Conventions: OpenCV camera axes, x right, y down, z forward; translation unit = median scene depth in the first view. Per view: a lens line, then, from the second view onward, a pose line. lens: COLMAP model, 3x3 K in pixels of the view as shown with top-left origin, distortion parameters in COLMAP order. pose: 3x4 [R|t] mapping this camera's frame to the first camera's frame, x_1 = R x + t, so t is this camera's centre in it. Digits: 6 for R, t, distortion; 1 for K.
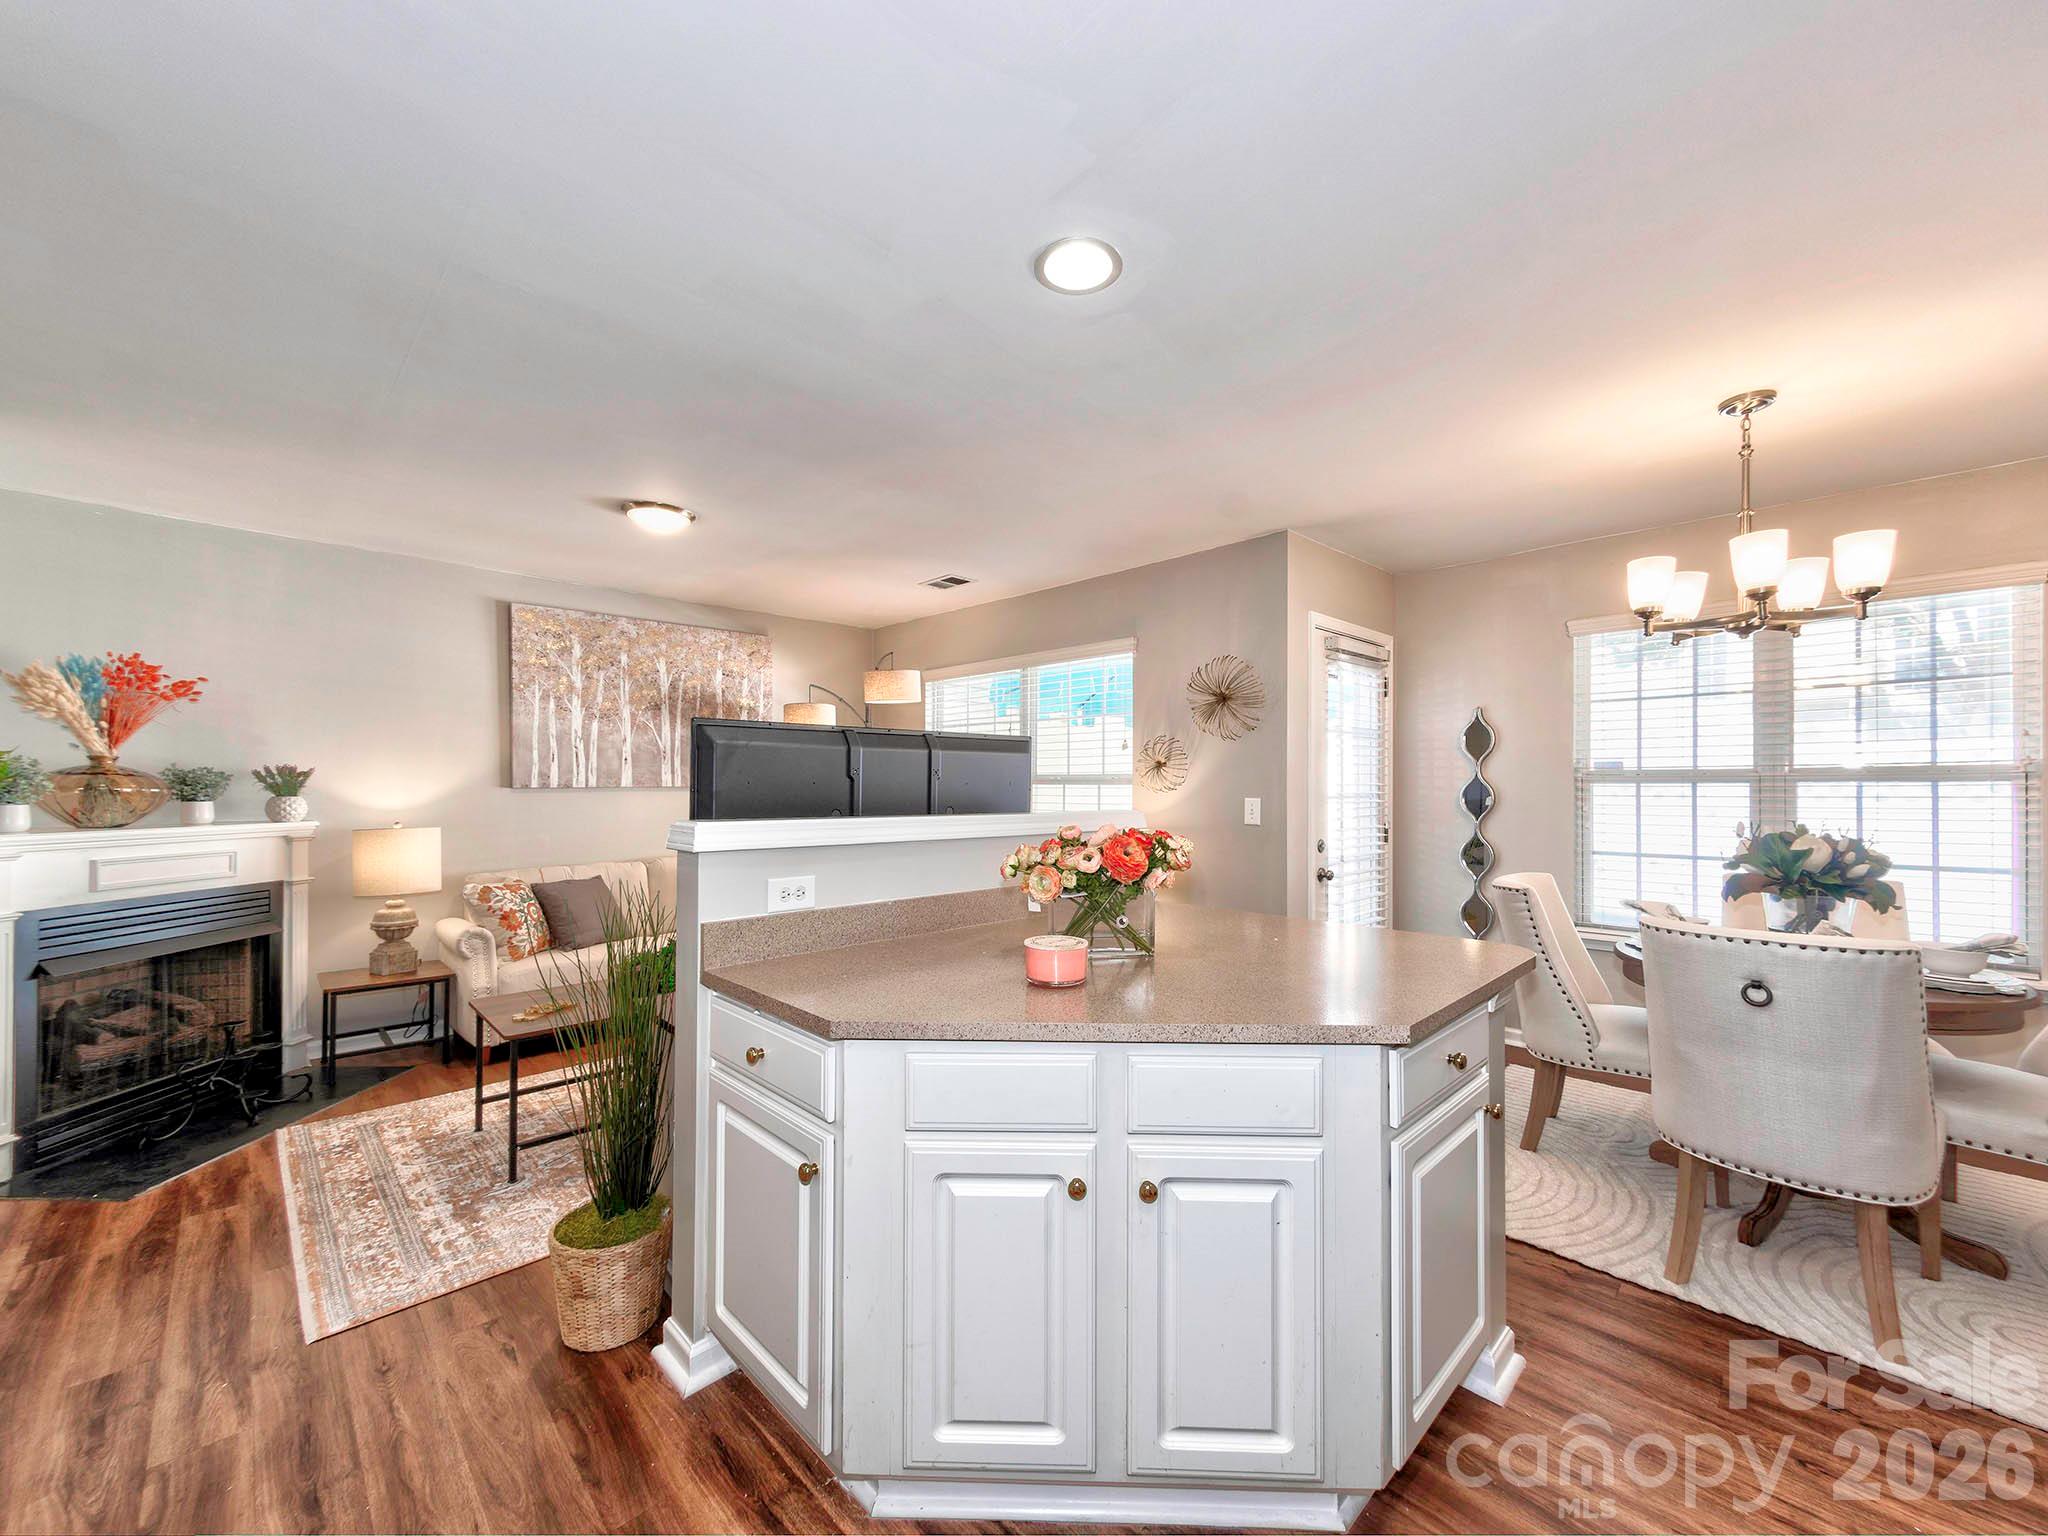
lens RADIAL K [[806.5, 0, 1030.8], [0, 806.5, 780.3], [0, 0, 1]] dist [-0.003155, -0.000248]
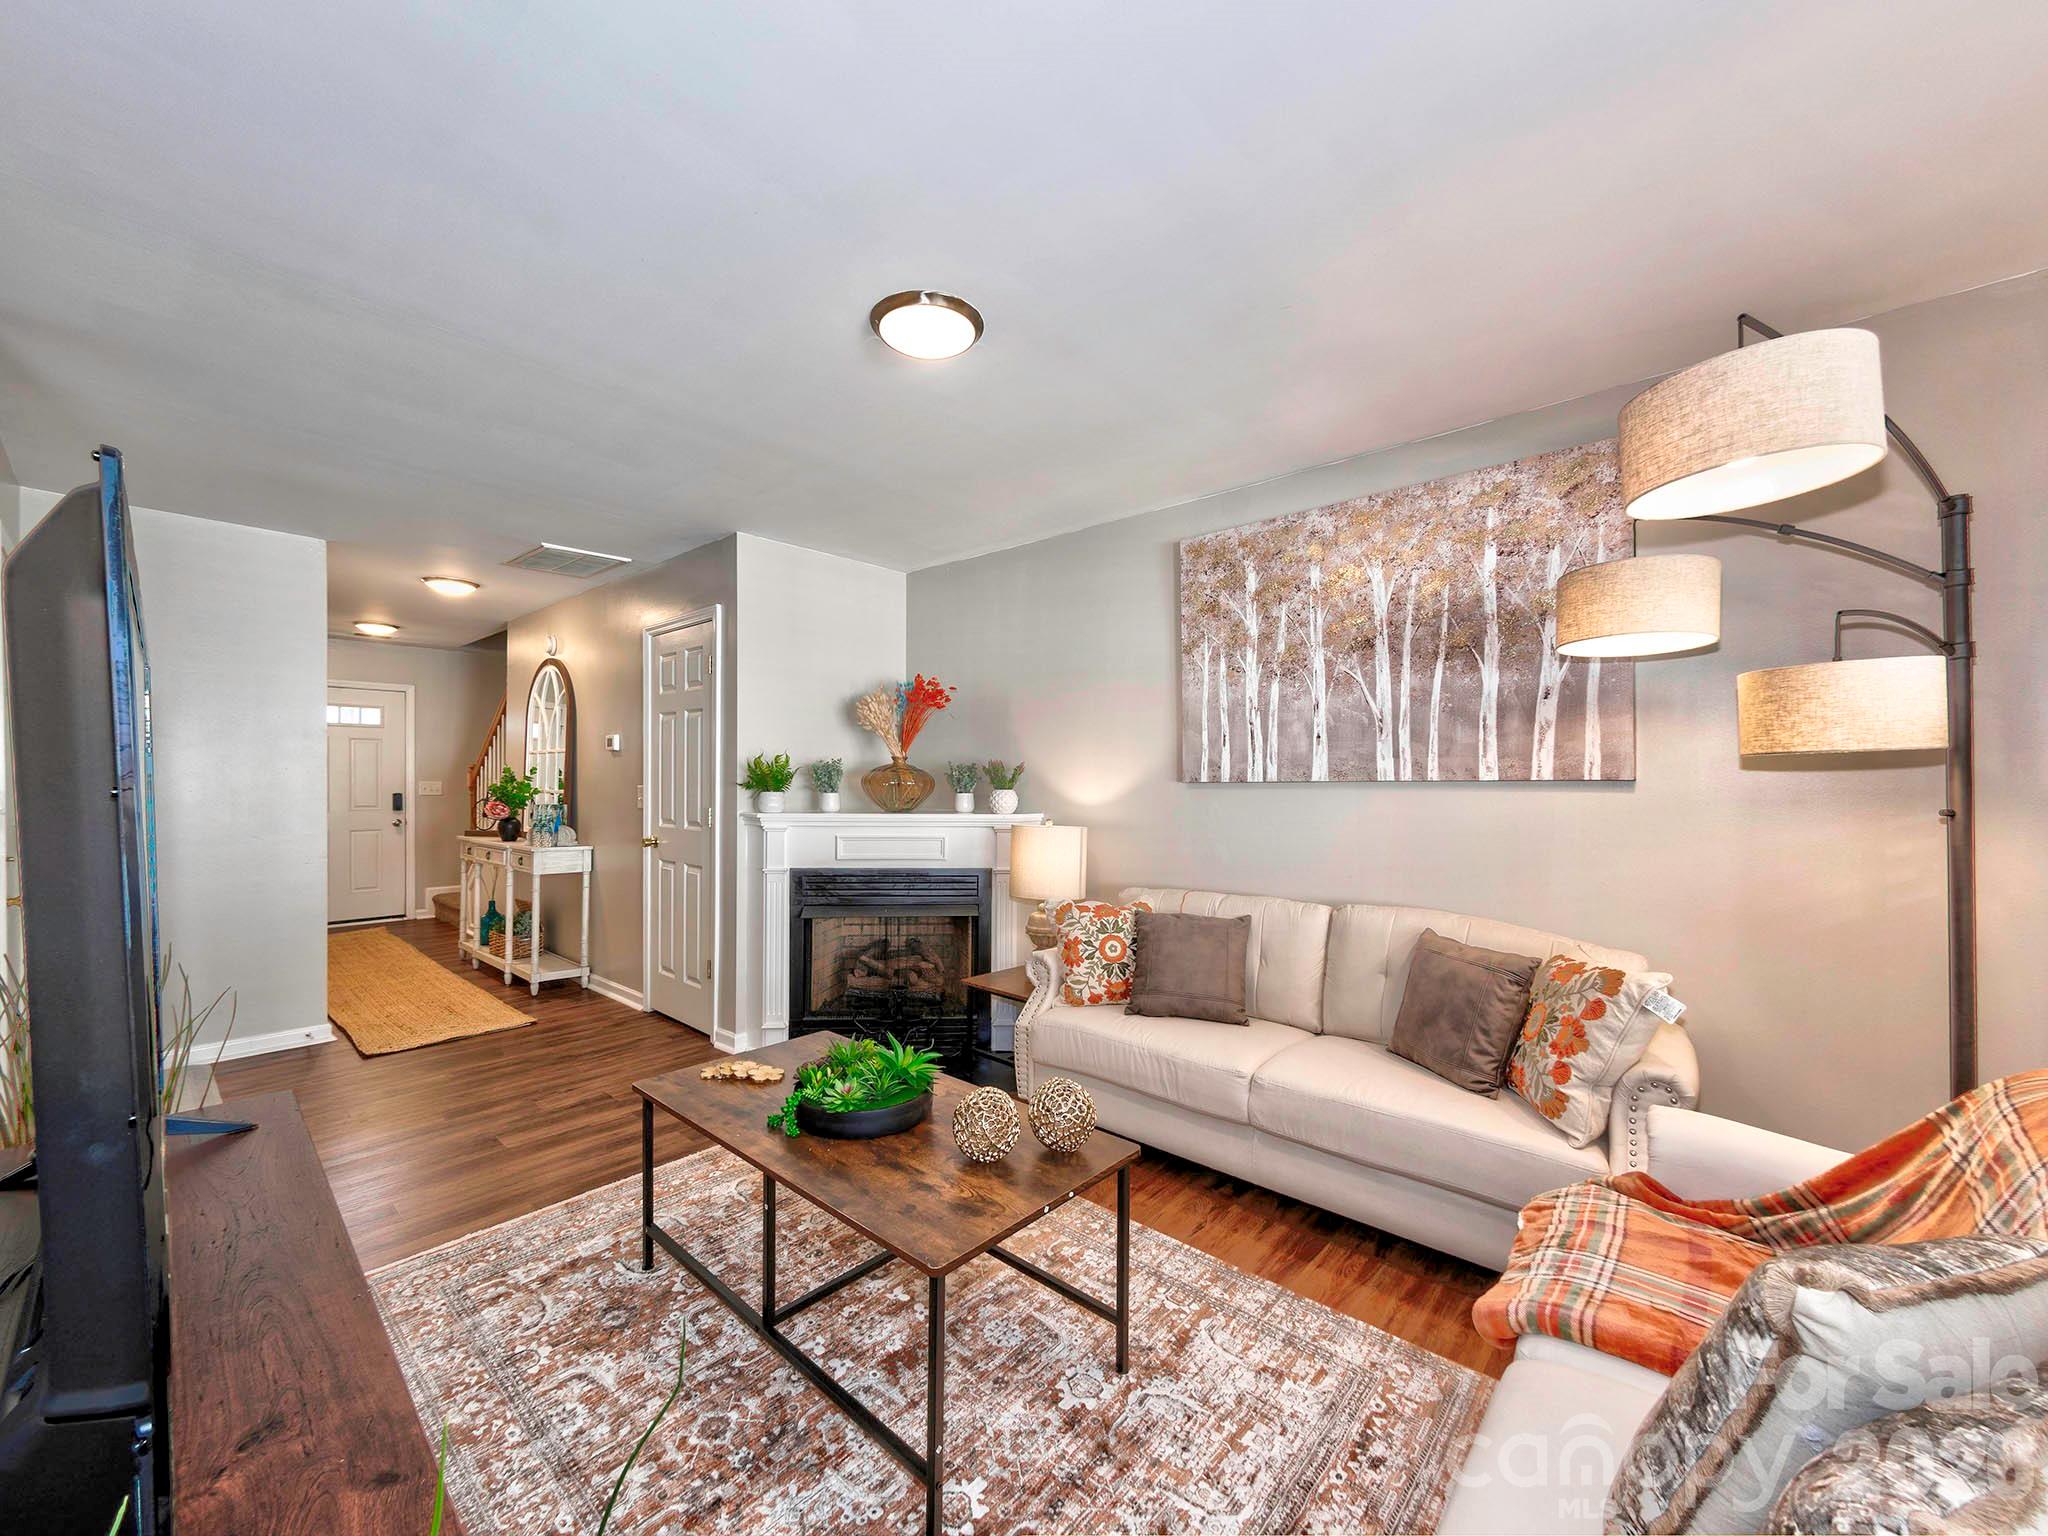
lens RADIAL K [[806.5, 0, 1030.7], [0, 806.5, 782.9], [0, 0, 1]] dist [-0.003155, -0.000248]
pose [[0.054681, 0.004500, -0.998494, 0.110938], [0.009498, 0.999942, 0.005027, 0.004578], [0.998459, -0.009758, 0.054635, 0.782750]]
